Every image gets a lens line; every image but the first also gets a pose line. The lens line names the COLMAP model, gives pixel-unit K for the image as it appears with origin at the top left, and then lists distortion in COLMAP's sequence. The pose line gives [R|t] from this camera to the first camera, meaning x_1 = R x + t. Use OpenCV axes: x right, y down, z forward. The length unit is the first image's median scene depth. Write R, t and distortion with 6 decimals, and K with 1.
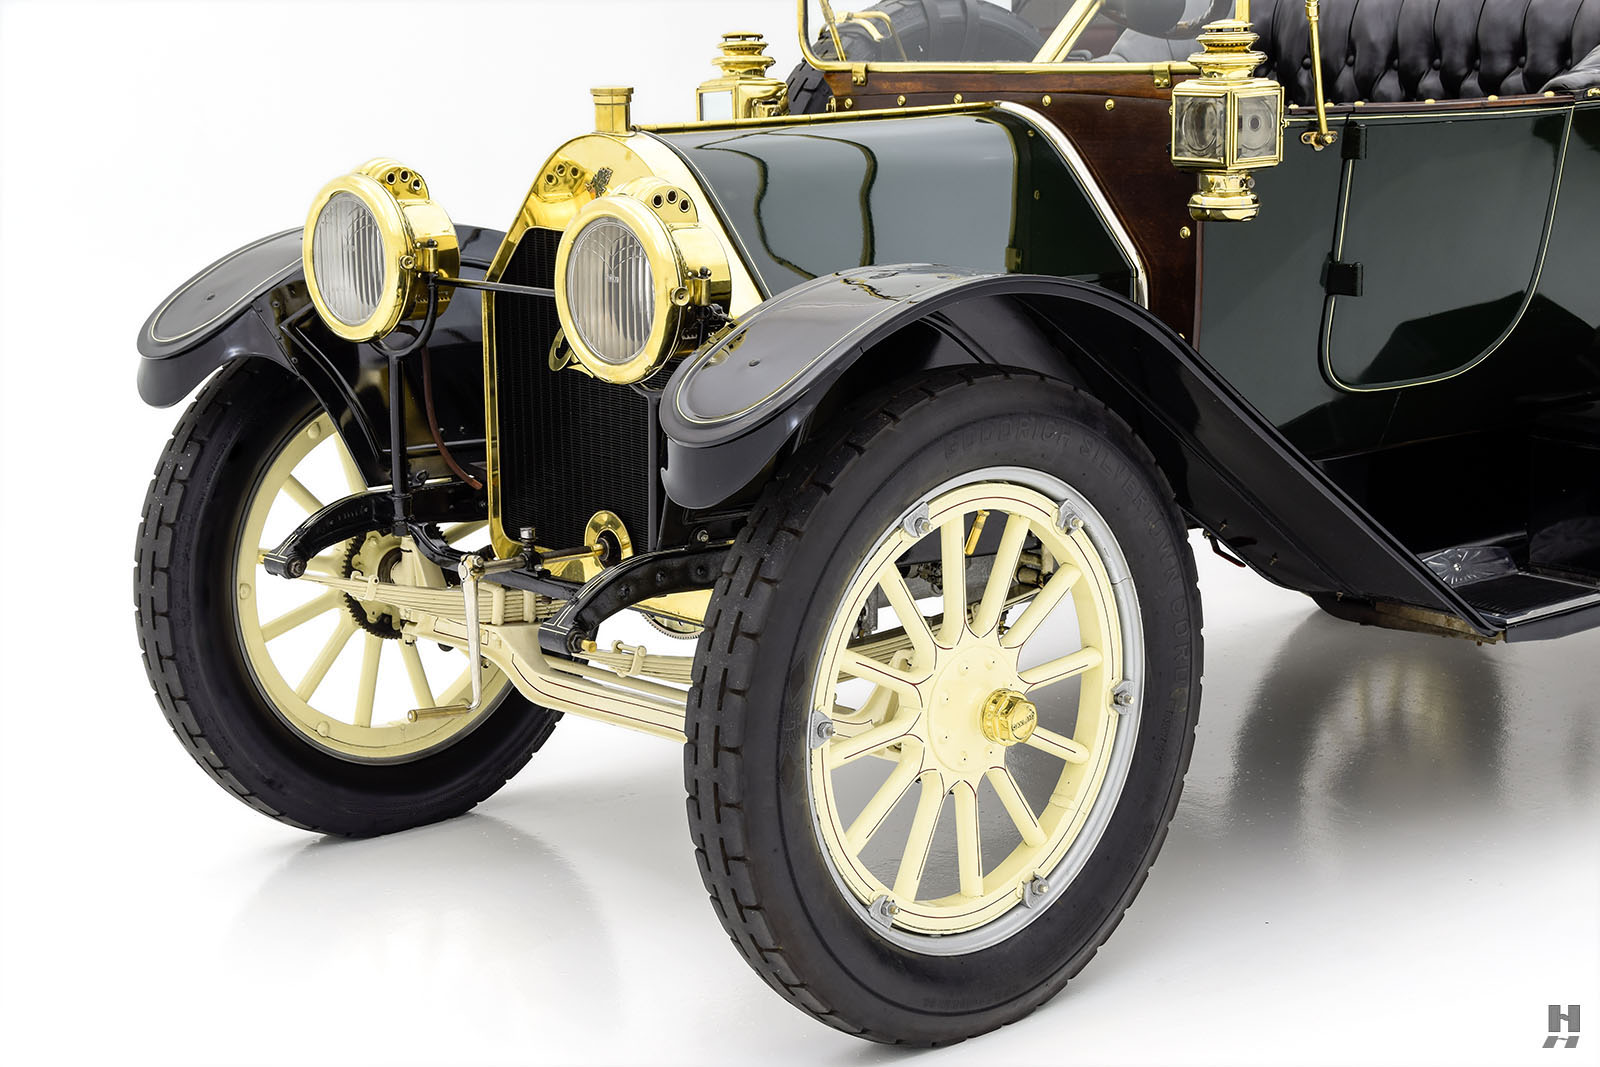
lens RADIAL K [[2987.0, 0, 826.3], [0, 2987.0, 564.9], [0, 0, 1]] dist [0.205067, 0.000000]
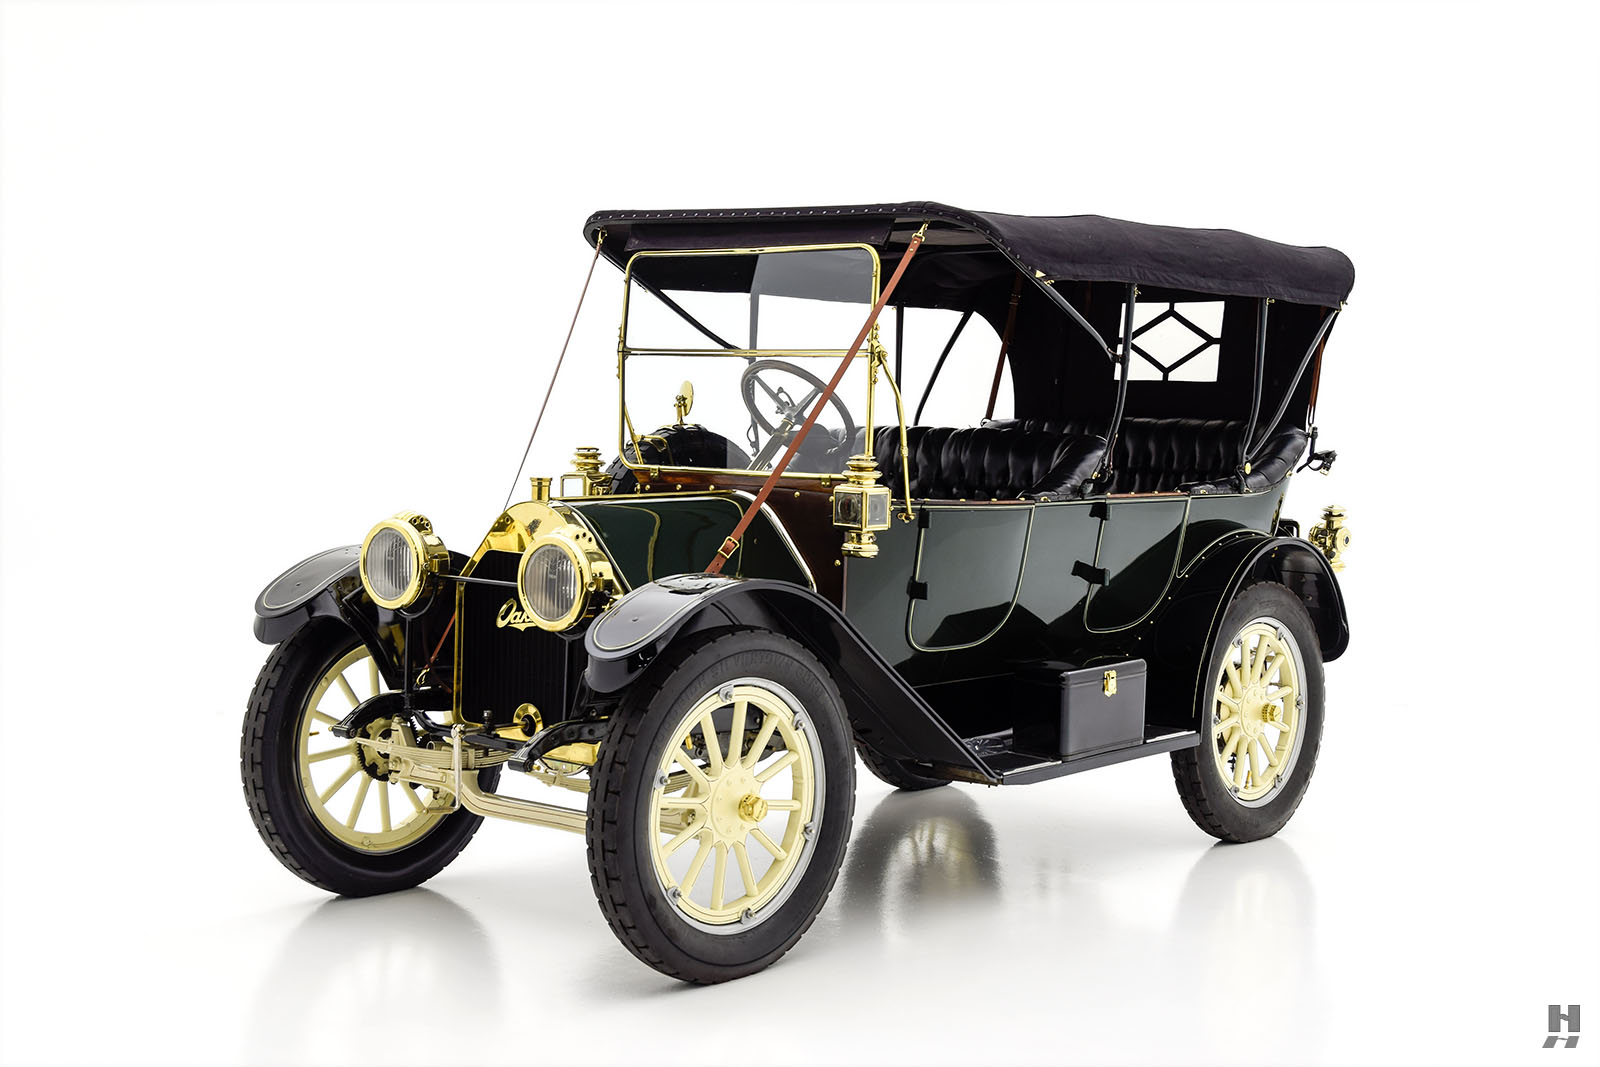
lens RADIAL K [[2245.1, 0, 802.0], [0, 2245.1, 529.3], [0, 0, 1]] dist [0.104412, 0.000000]
pose [[0.990166, 0.030469, 0.136537, -0.093385], [-0.012551, 0.991406, -0.130219, 0.050842], [-0.139331, 0.127225, 0.982039, -0.373274]]
